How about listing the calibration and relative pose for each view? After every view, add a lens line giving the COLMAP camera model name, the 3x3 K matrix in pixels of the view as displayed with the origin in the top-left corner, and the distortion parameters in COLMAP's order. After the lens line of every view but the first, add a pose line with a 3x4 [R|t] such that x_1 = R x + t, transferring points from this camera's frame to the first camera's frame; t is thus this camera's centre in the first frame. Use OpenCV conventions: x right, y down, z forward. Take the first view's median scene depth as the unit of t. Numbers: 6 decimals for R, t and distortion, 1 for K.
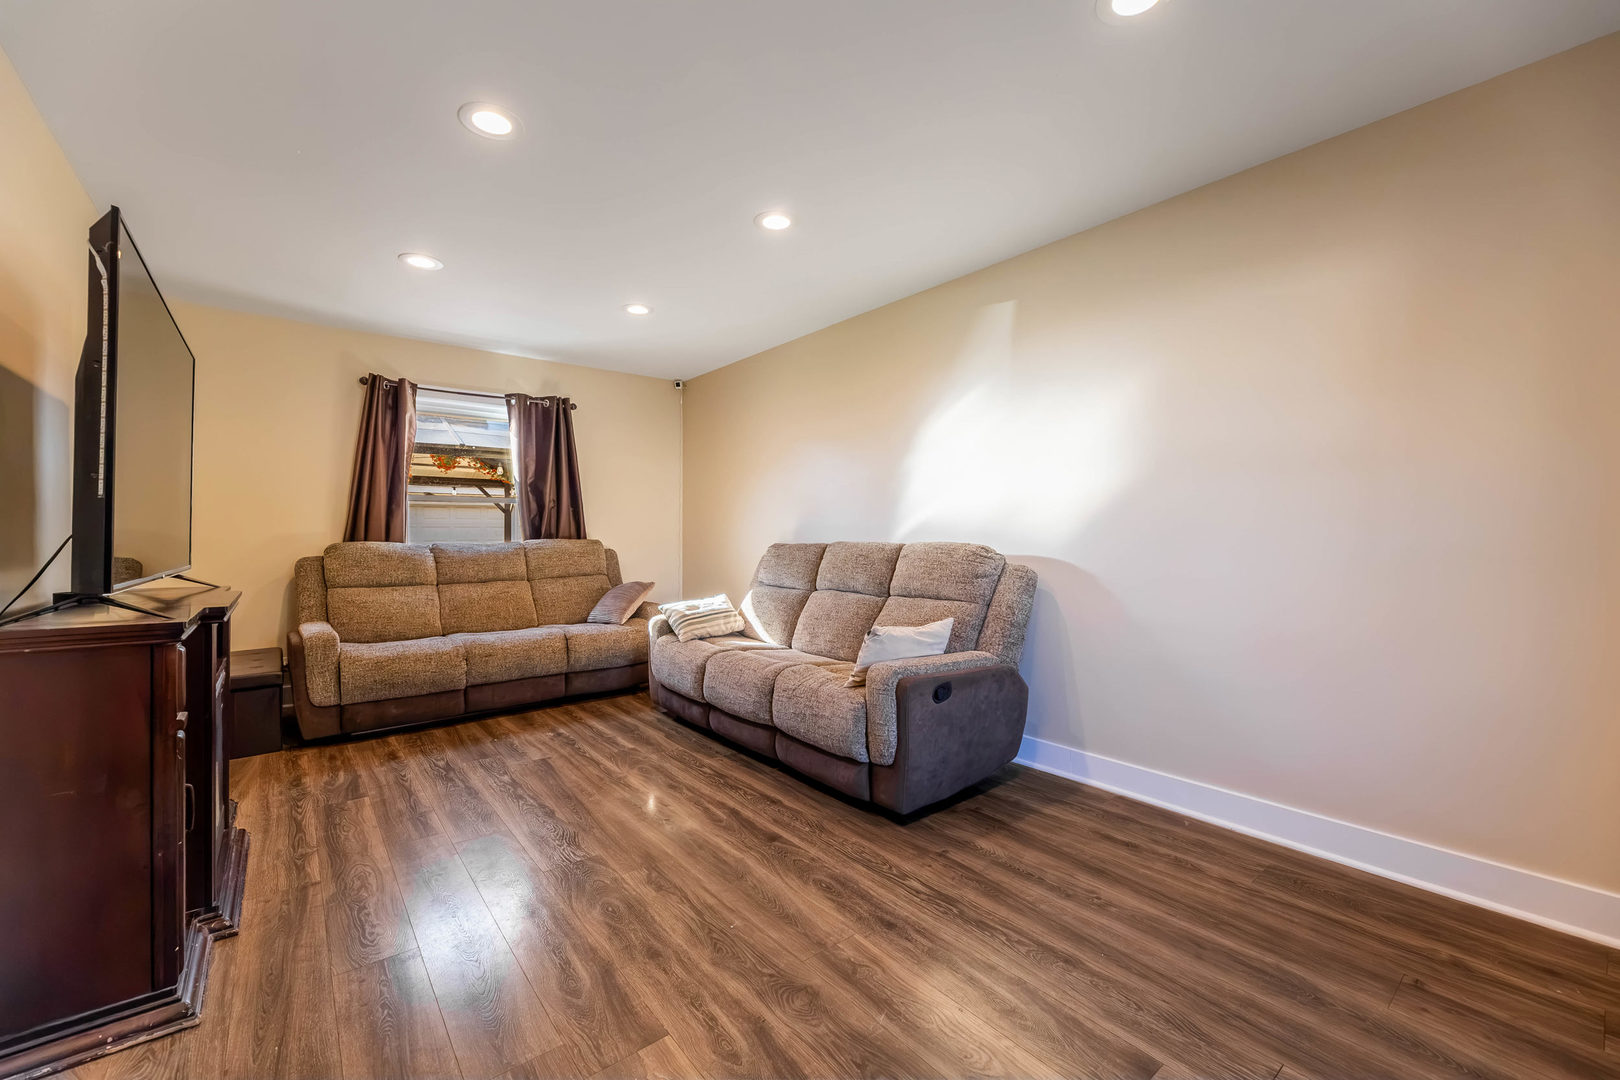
lens RADIAL K [[647.7, 0, 803.3], [0, 647.7, 534.6], [0, 0, 1]] dist [-0.001696, 0.000239]
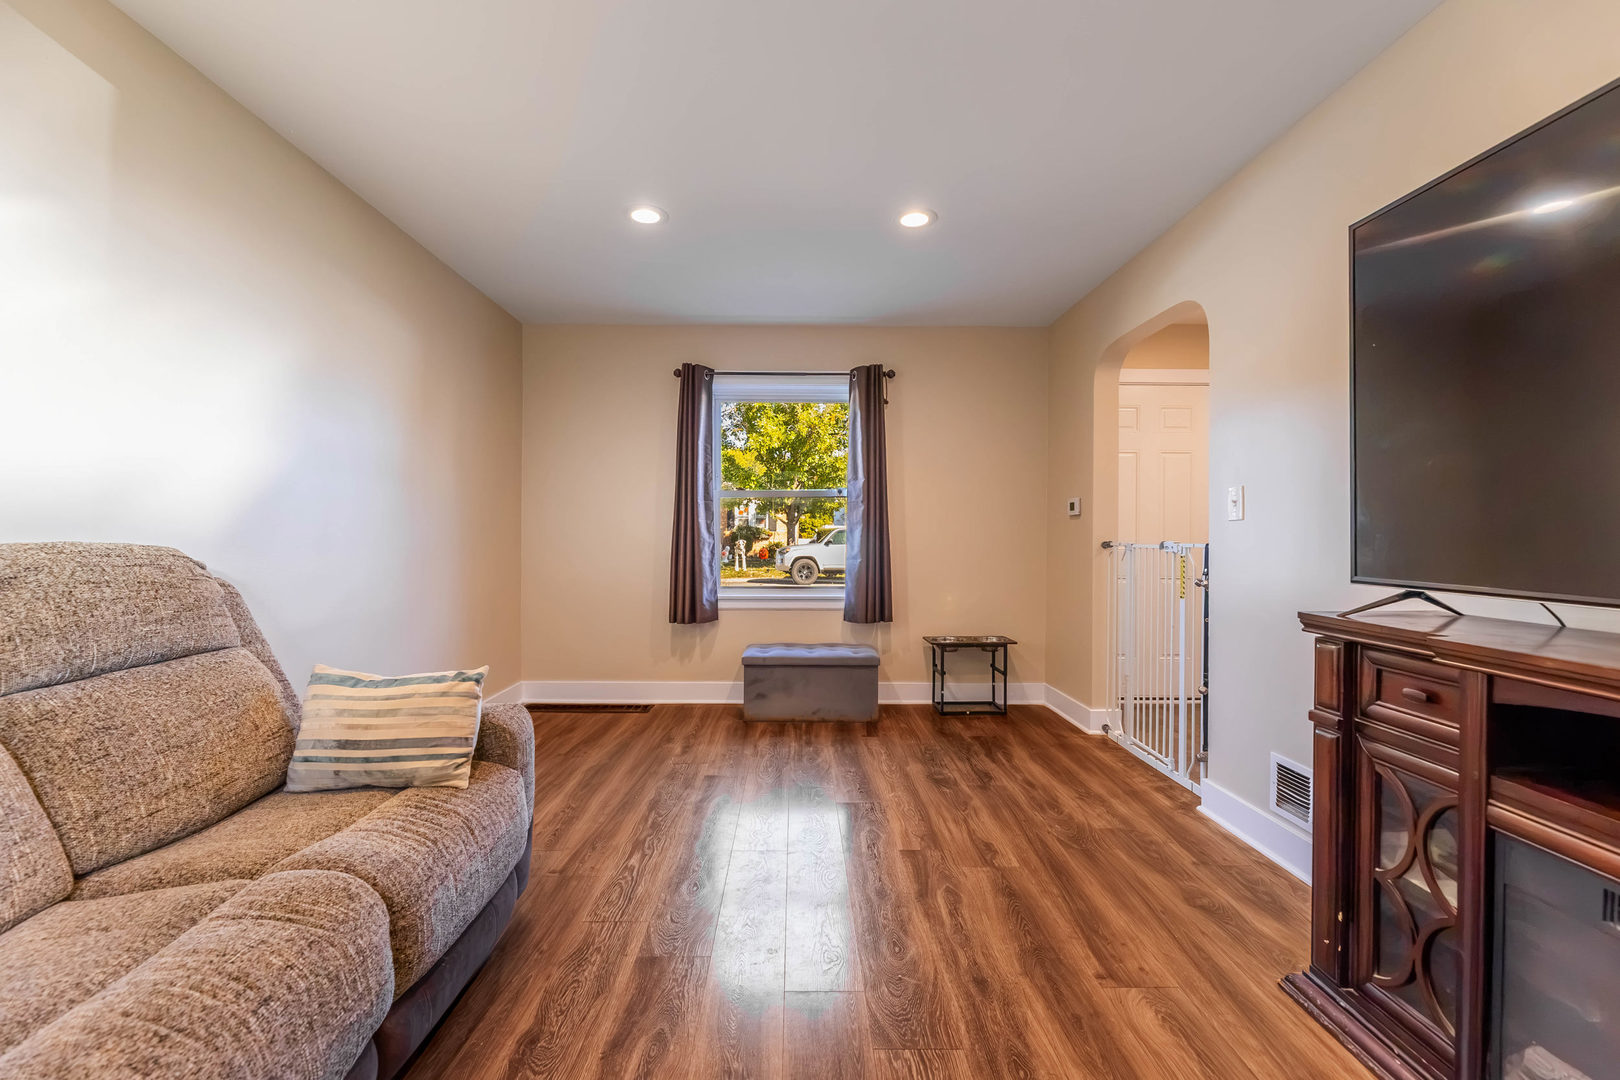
lens RADIAL K [[647.7, 0, 807.5], [0, 647.7, 538.2], [0, 0, 1]] dist [-0.001696, 0.000239]
pose [[-0.784442, -0.002153, 0.620199, -0.708294], [-0.000233, 0.999995, 0.003177, 0.013502], [-0.620203, 0.002348, -0.784438, 1.671508]]
